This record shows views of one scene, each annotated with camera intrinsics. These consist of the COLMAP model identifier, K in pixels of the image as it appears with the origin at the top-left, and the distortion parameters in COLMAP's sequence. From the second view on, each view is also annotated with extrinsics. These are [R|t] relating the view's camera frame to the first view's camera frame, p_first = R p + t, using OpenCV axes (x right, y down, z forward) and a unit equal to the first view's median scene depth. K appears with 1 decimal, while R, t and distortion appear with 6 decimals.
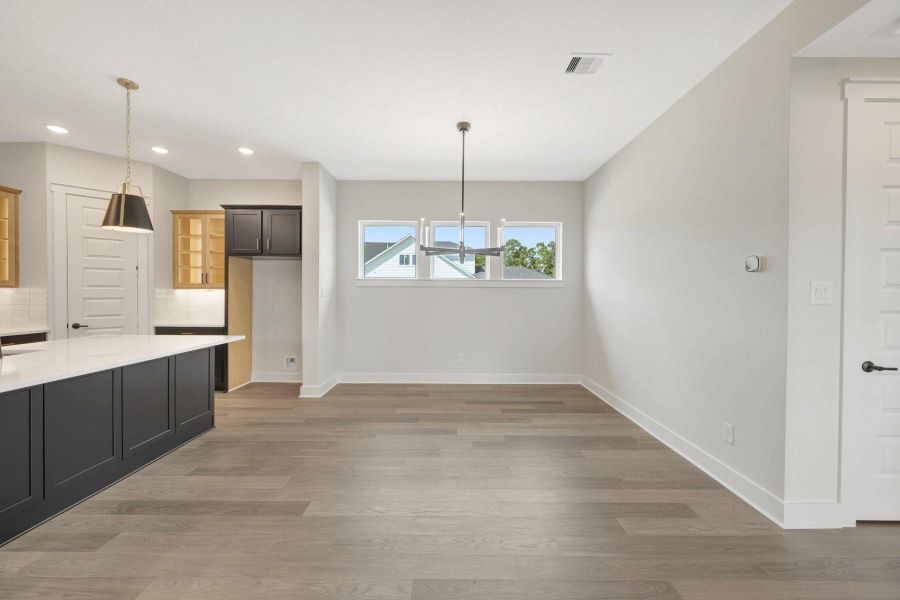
lens RADIAL K [[357.9, 0, 452.4], [0, 357.9, 295.9], [0, 0, 1]] dist [0.000191, 0.000004]
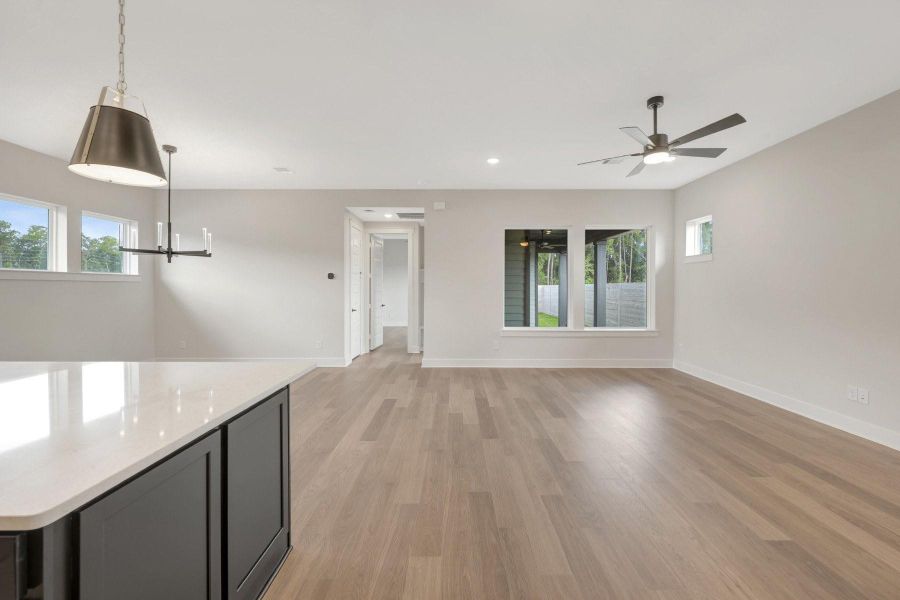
lens RADIAL K [[362.4, 0, 452.2], [0, 362.4, 289.7], [0, 0, 1]] dist [-0.001157, 0.000041]
pose [[0.005559, -0.012106, 0.999911, -0.905101], [0.005949, 0.999909, 0.012073, -0.007250], [-0.999967, 0.005881, 0.005630, 0.052752]]
